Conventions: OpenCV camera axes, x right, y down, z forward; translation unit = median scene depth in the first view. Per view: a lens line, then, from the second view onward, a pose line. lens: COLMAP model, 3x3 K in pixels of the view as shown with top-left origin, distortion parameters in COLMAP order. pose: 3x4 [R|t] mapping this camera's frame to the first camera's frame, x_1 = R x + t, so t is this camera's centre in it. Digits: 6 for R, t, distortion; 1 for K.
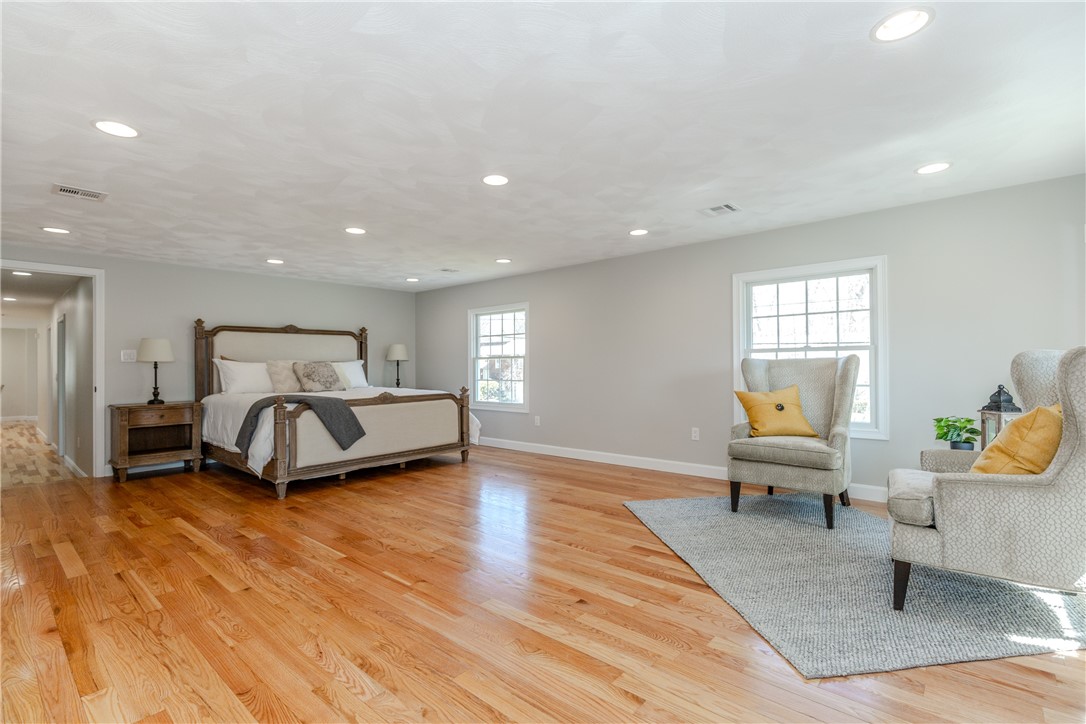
lens RADIAL K [[515.8, 0, 541.8], [0, 515.8, 363.0], [0, 0, 1]] dist [-0.003279, -0.000812]
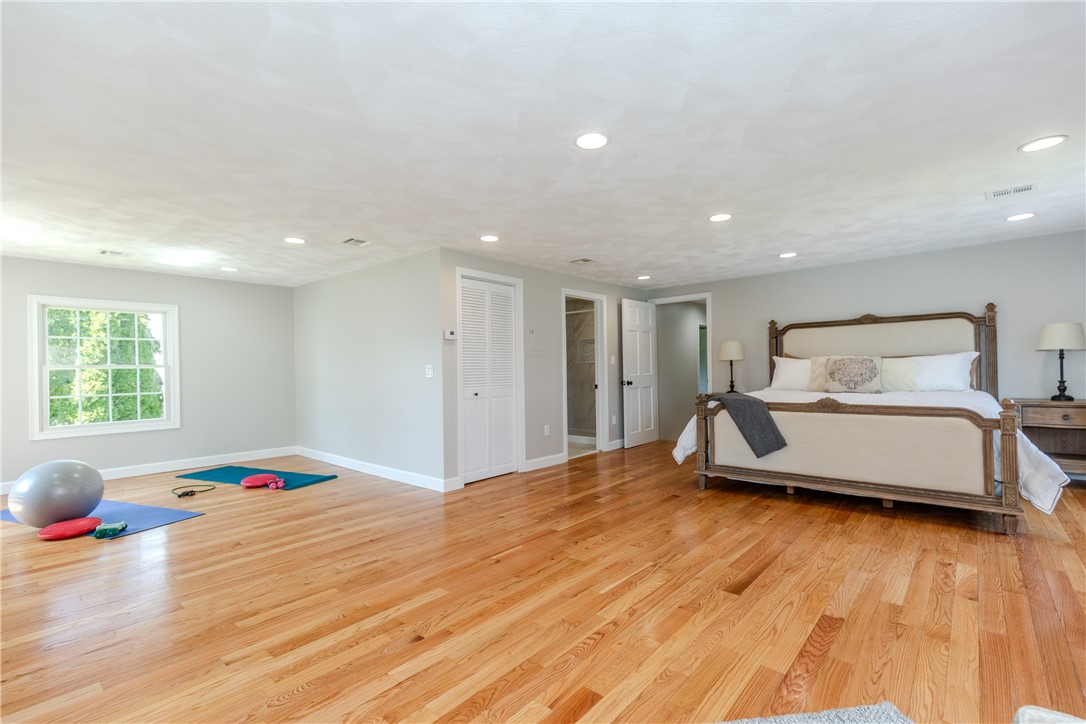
lens RADIAL K [[487.4, 0, 542.2], [0, 487.4, 364.6], [0, 0, 1]] dist [0.003787, -0.002221]
pose [[-0.010313, 0.001258, -0.999946, 0.498164], [0.021253, 0.999774, 0.001038, -0.003074], [0.999721, -0.021241, -0.010337, 0.669443]]
